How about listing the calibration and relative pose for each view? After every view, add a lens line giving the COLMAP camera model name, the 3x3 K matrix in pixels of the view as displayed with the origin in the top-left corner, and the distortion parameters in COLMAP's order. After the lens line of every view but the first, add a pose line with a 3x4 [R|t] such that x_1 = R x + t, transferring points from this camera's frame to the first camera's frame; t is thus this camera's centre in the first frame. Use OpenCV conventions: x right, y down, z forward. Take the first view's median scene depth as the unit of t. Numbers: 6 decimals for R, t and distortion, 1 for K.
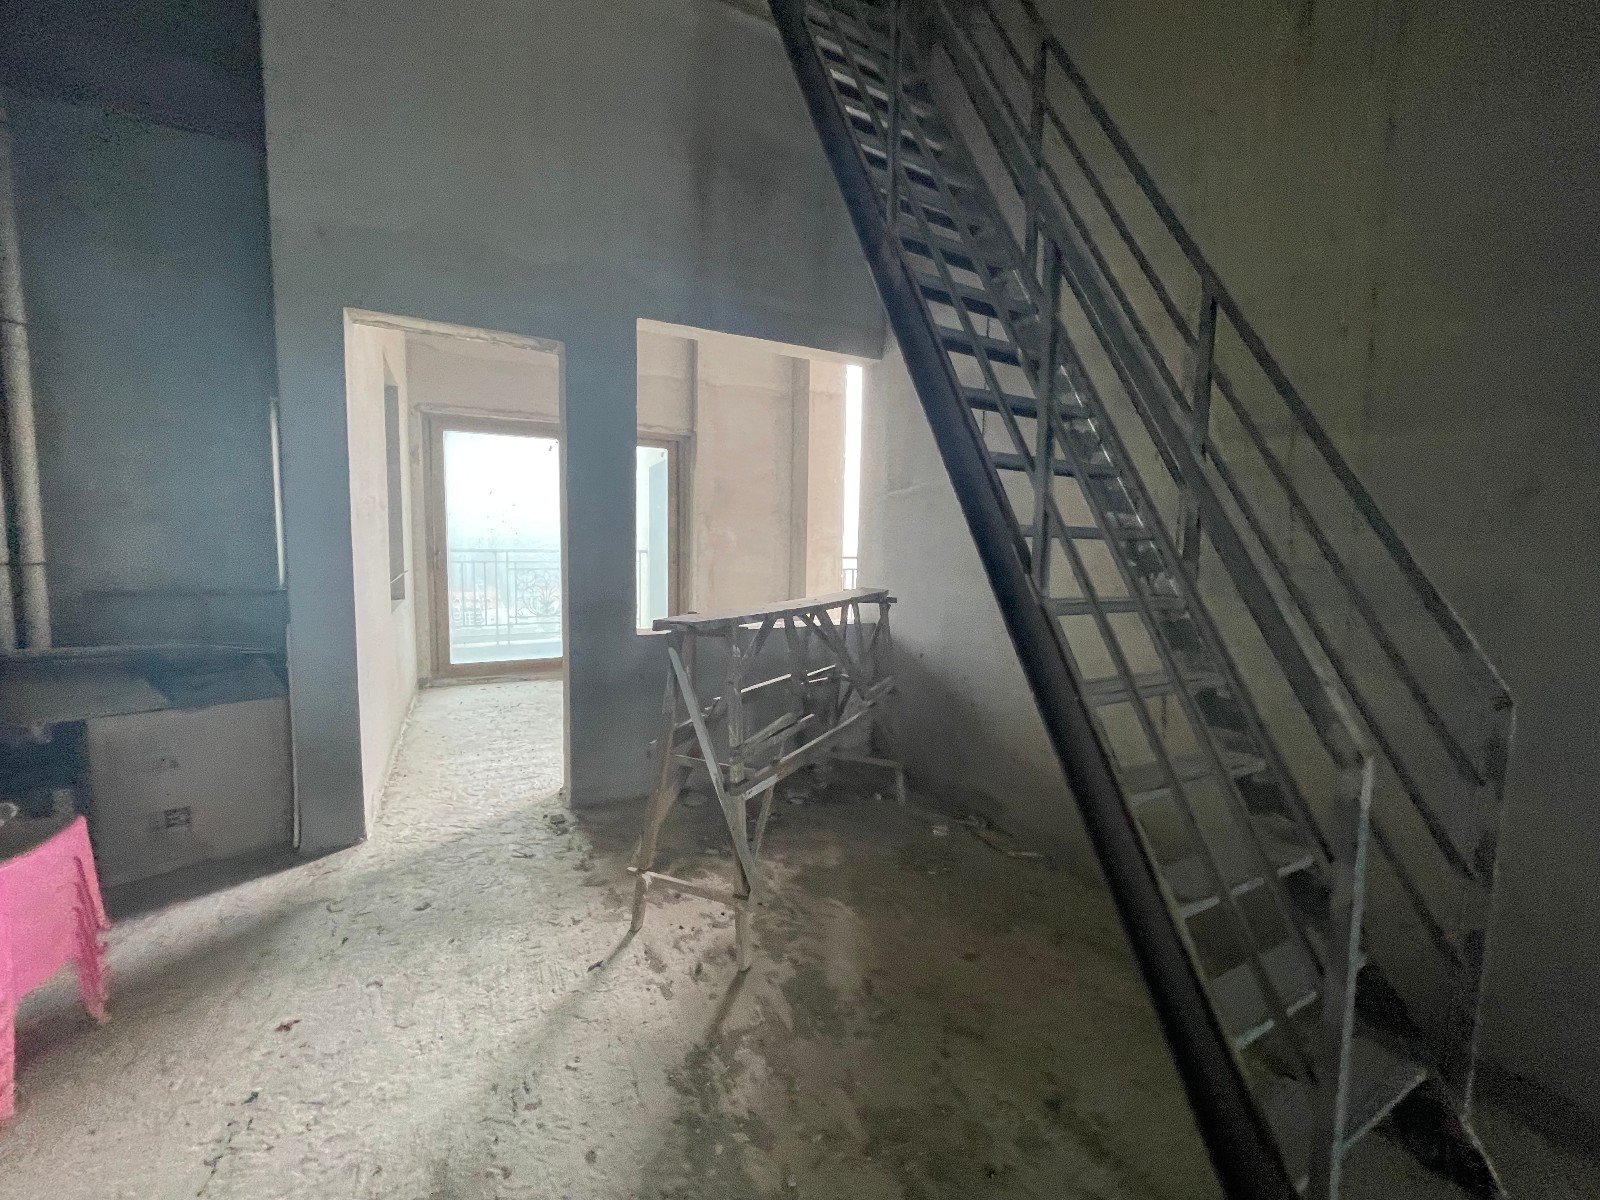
lens RADIAL K [[643.6, 0, 800.0], [0, 643.6, 600.0], [0, 0, 1]] dist [-0.005854, 0.000387]
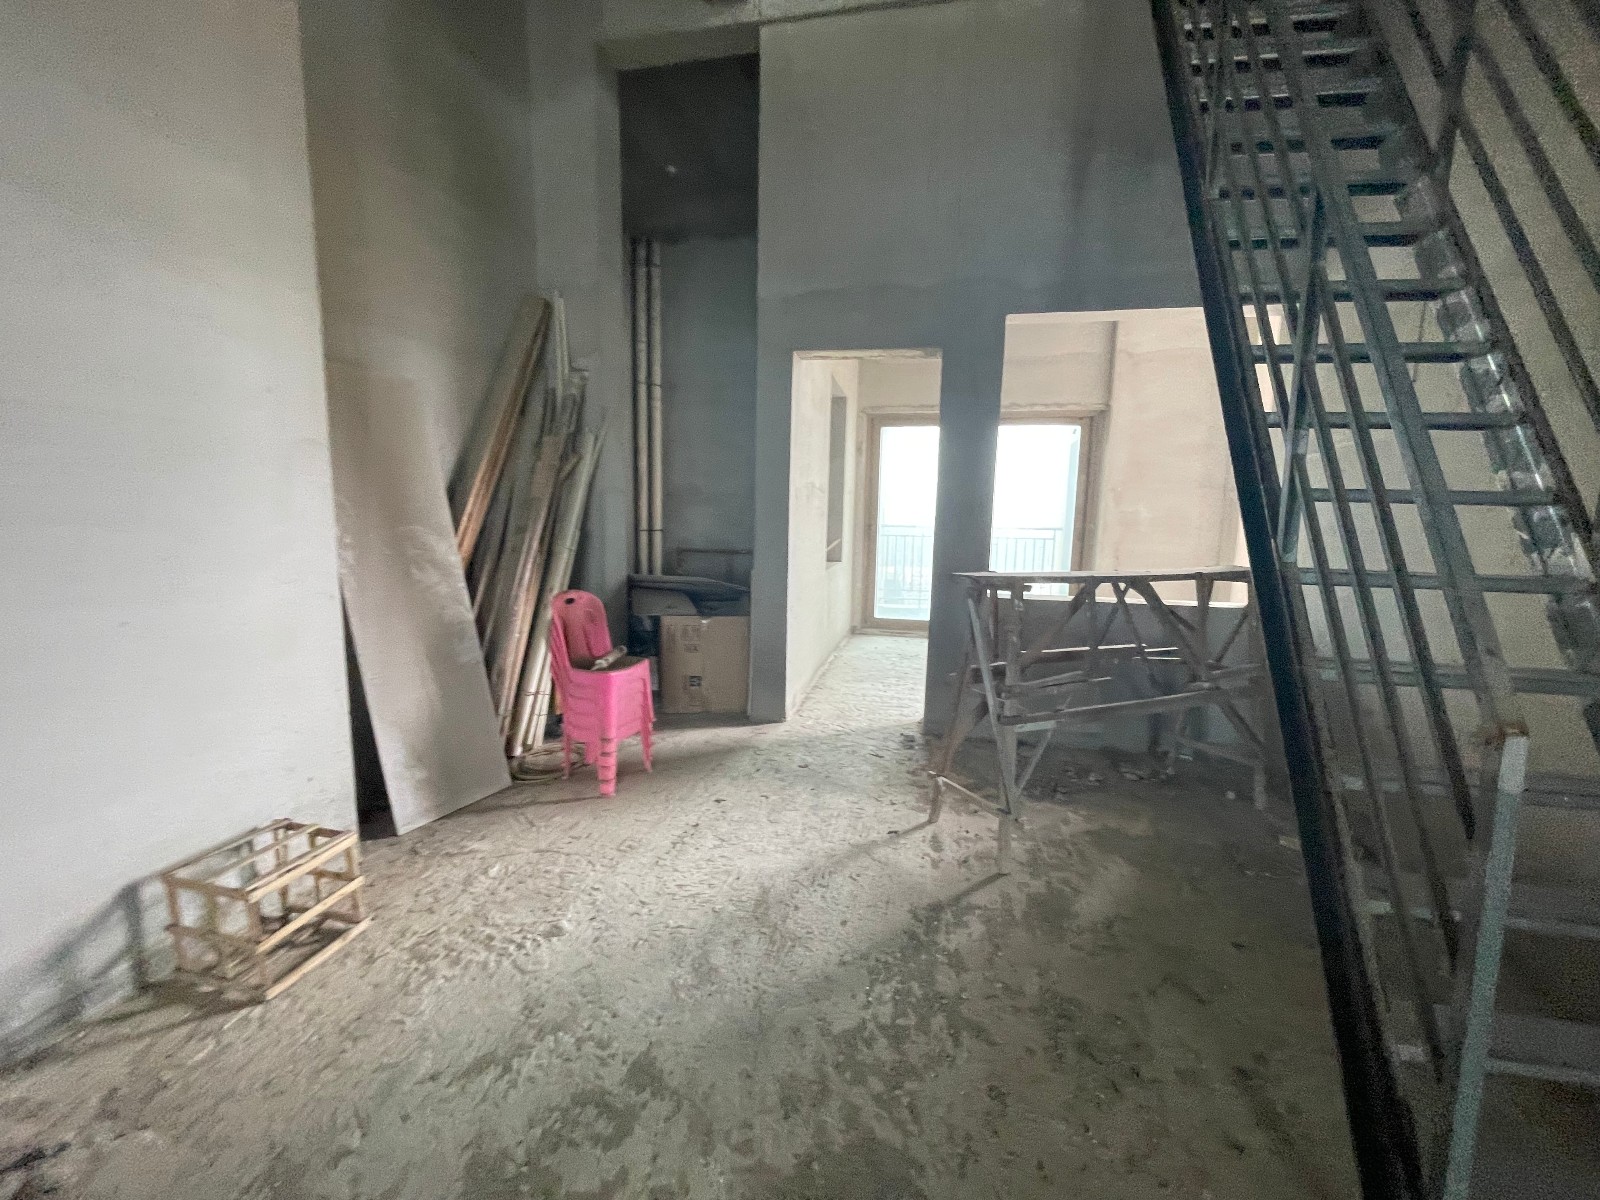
lens RADIAL K [[643.6, 0, 800.0], [0, 643.6, 600.0], [0, 0, 1]] dist [-0.005854, 0.000387]
pose [[0.777228, 0.080038, -0.624108, 0.277732], [-0.062206, 0.996792, 0.050365, 0.031417], [0.626137, -0.000322, 0.779713, -0.135610]]
